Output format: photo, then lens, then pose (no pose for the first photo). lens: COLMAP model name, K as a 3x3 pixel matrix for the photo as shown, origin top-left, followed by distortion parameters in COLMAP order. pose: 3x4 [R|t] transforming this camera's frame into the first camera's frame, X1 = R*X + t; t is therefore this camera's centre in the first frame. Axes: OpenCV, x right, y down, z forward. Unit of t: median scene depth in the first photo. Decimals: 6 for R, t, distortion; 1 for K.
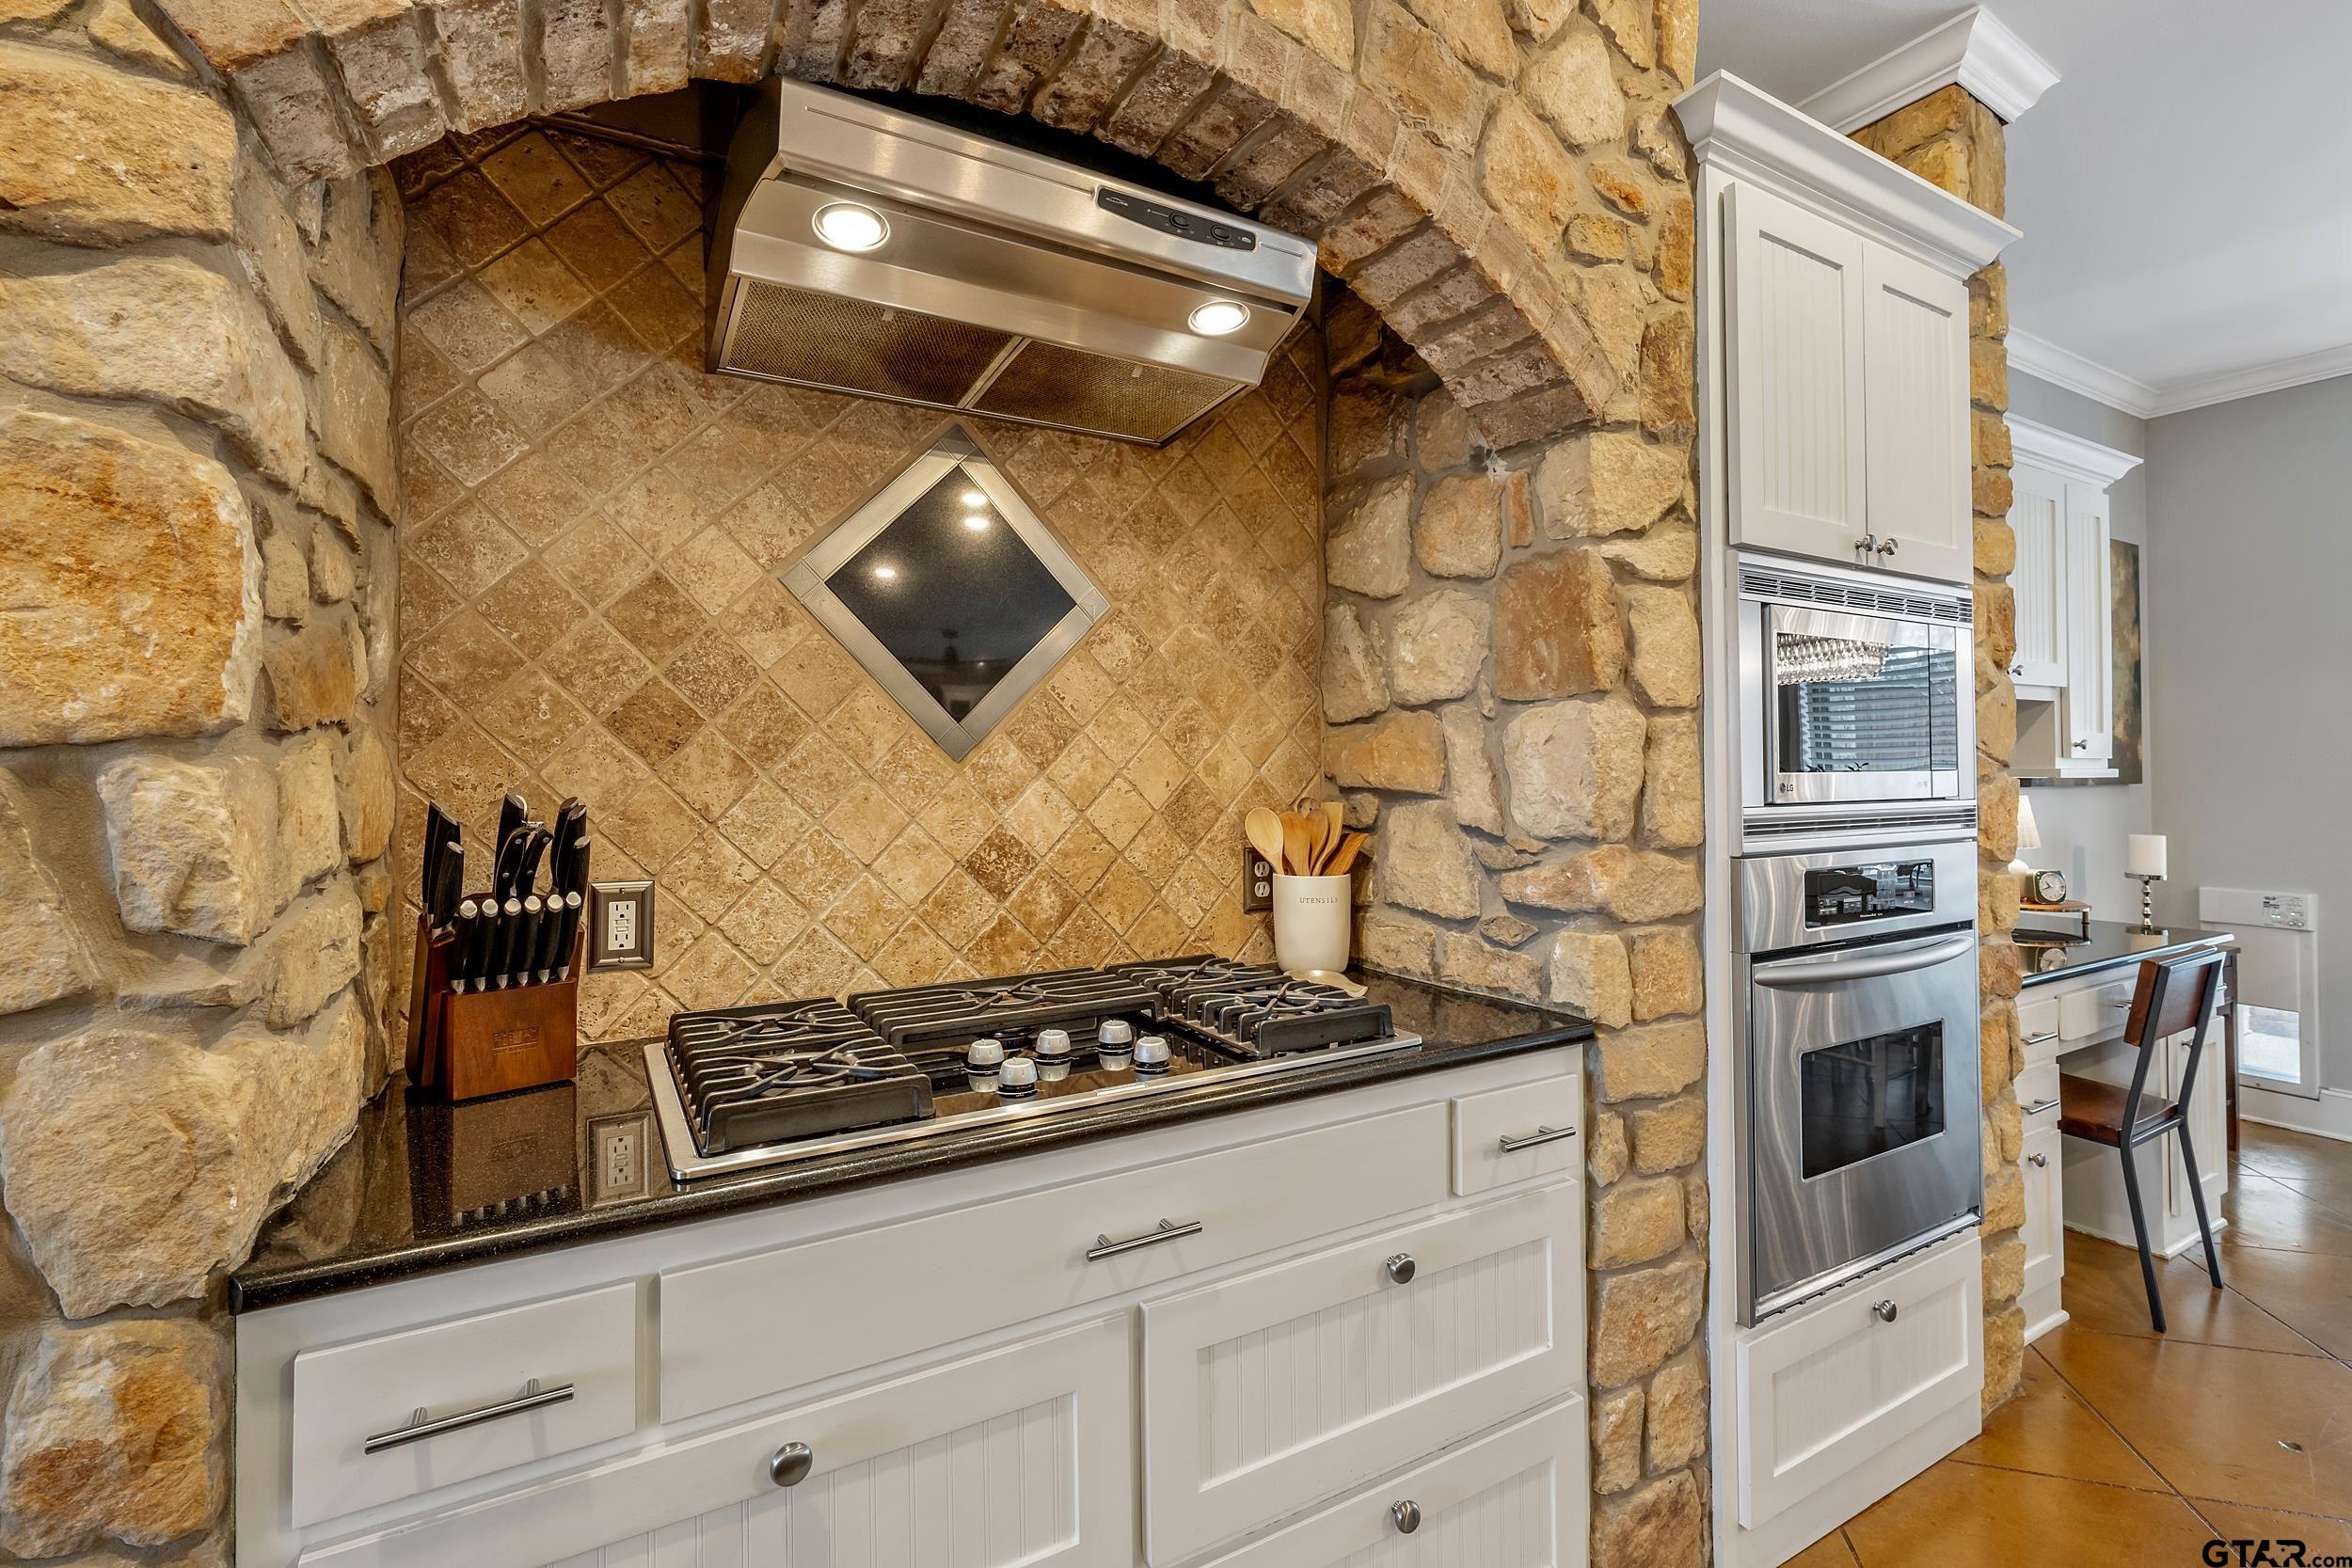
lens RADIAL K [[1070.1, 0, 1176.0], [0, 1070.1, 784.0], [0, 0, 1]] dist [0.018049, 0.000086]
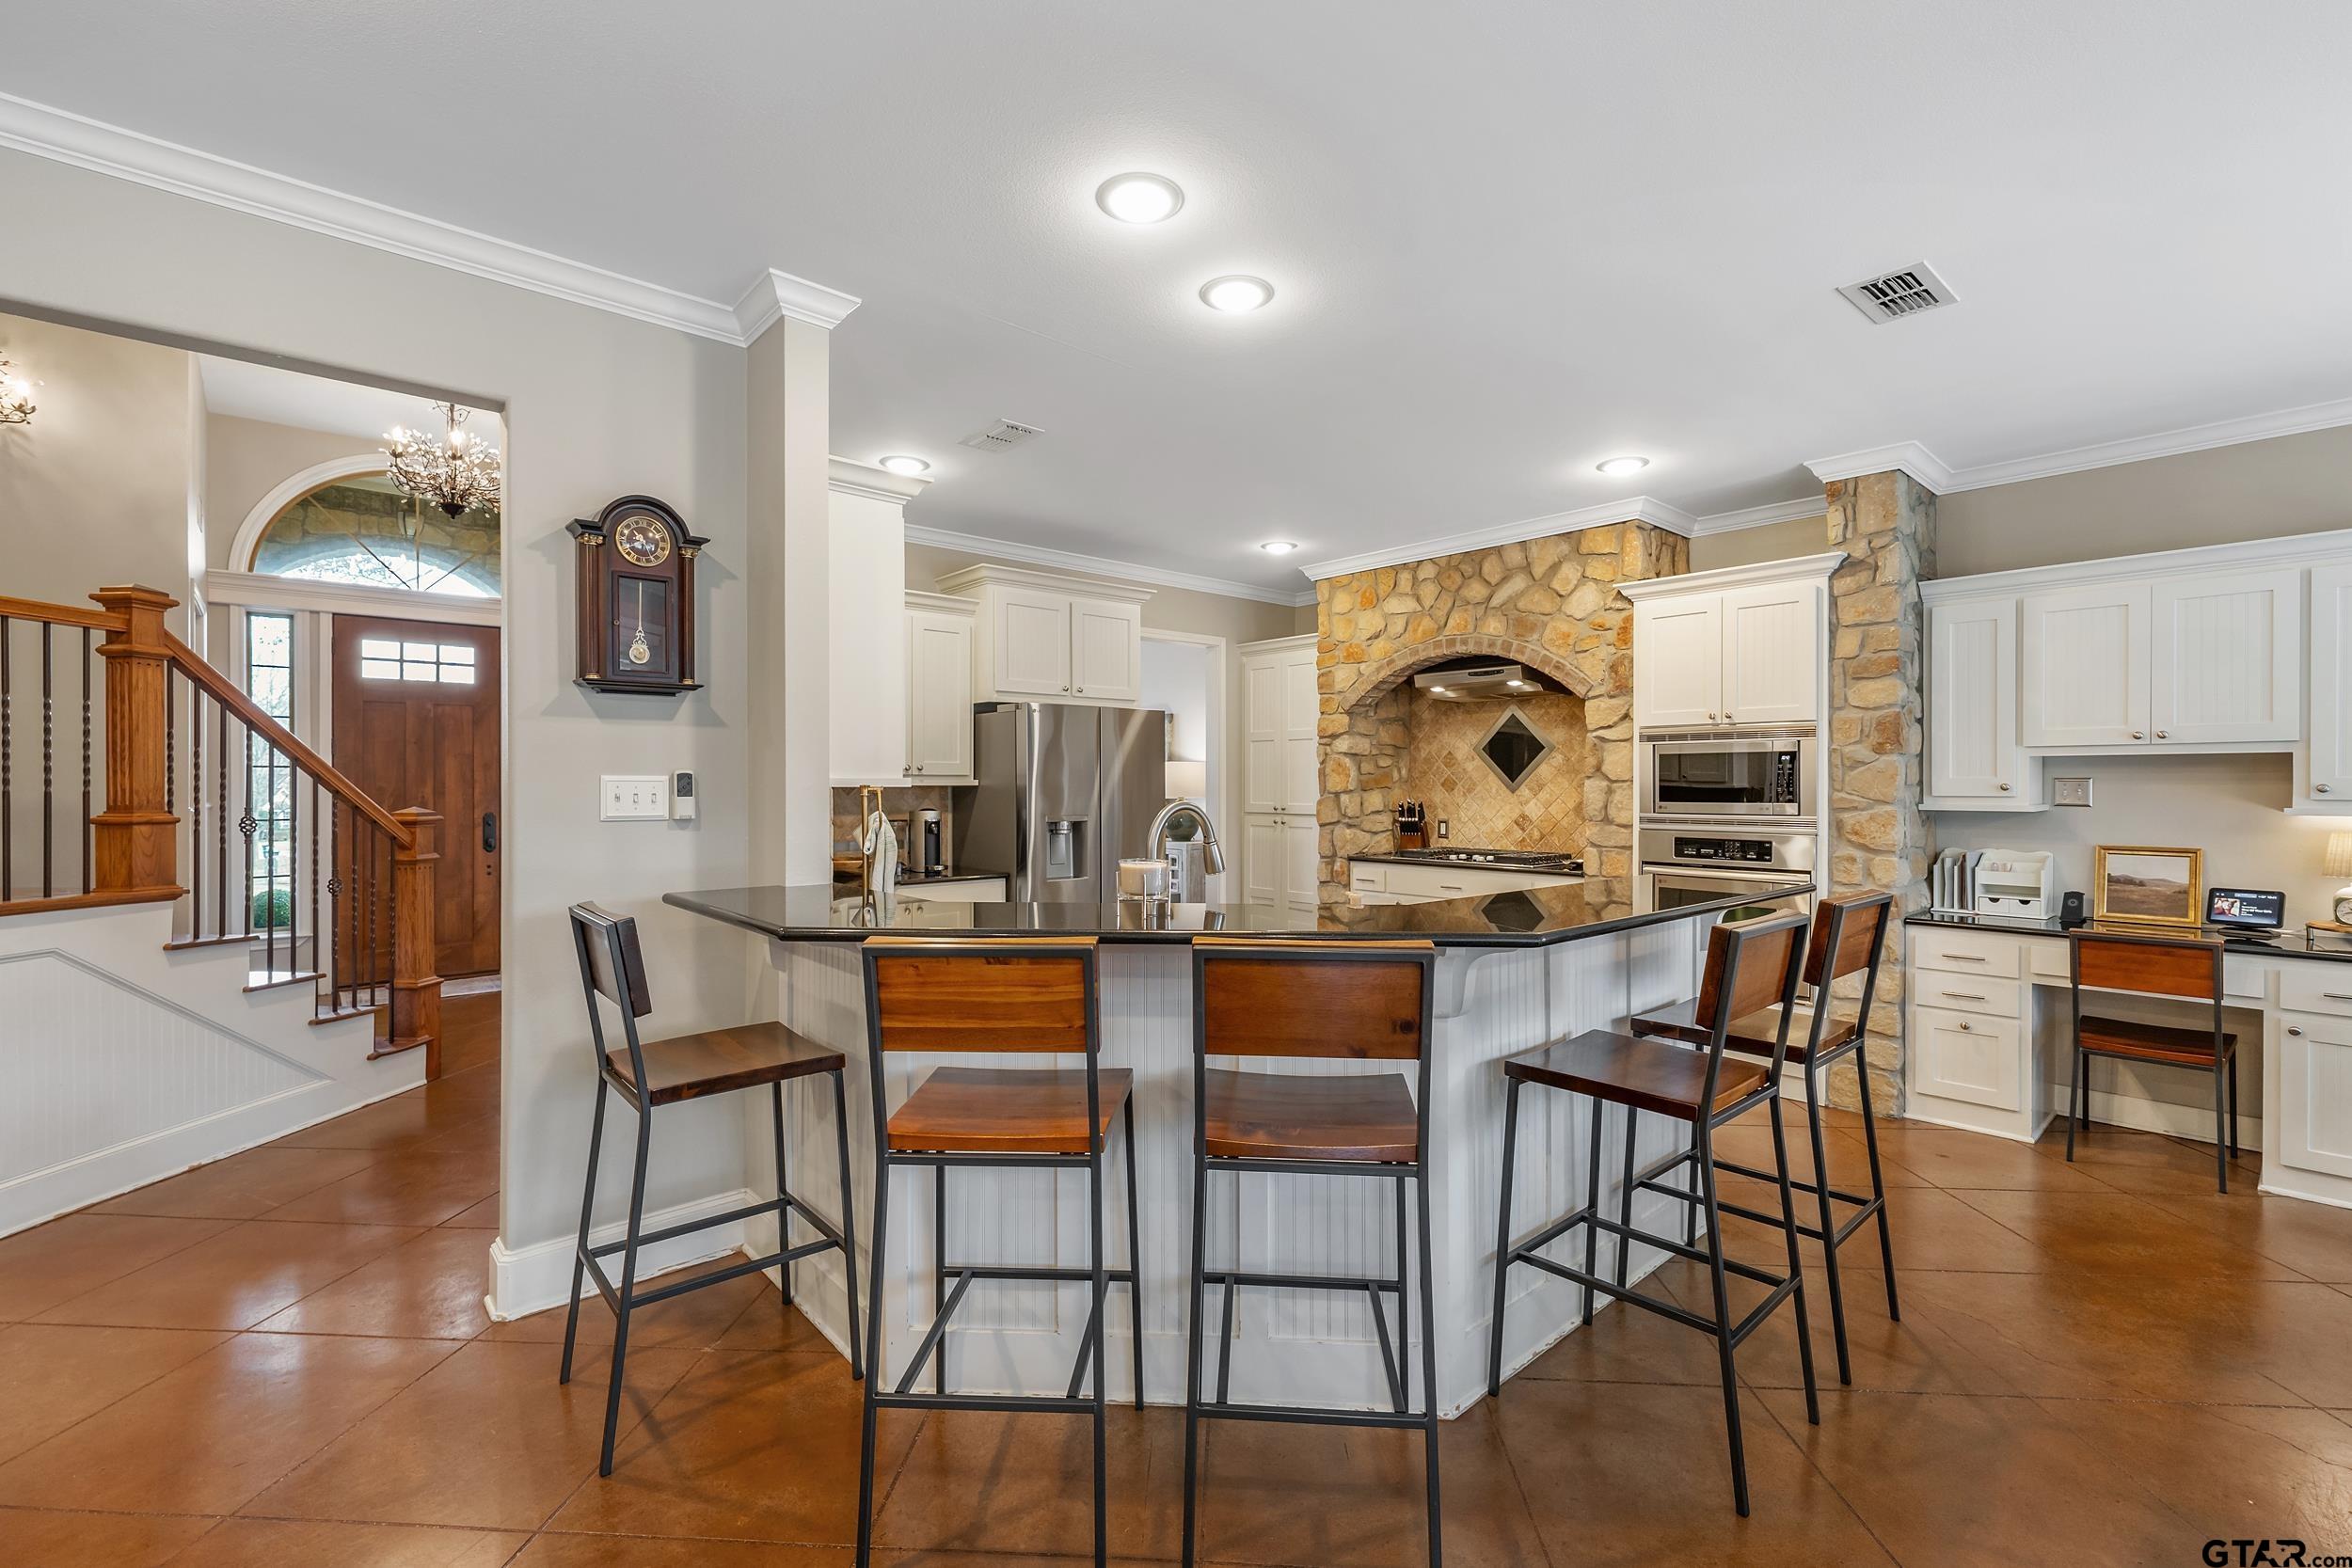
lens RADIAL K [[985.3, 0, 1176.0], [0, 985.3, 784.0], [0, 0, 1]] dist [-0.013430, -0.000156]
pose [[0.199176, 0.007507, -0.979935, 3.036877], [-0.008841, 0.999944, 0.005863, -0.066366], [0.979924, 0.007495, 0.199231, -0.852684]]
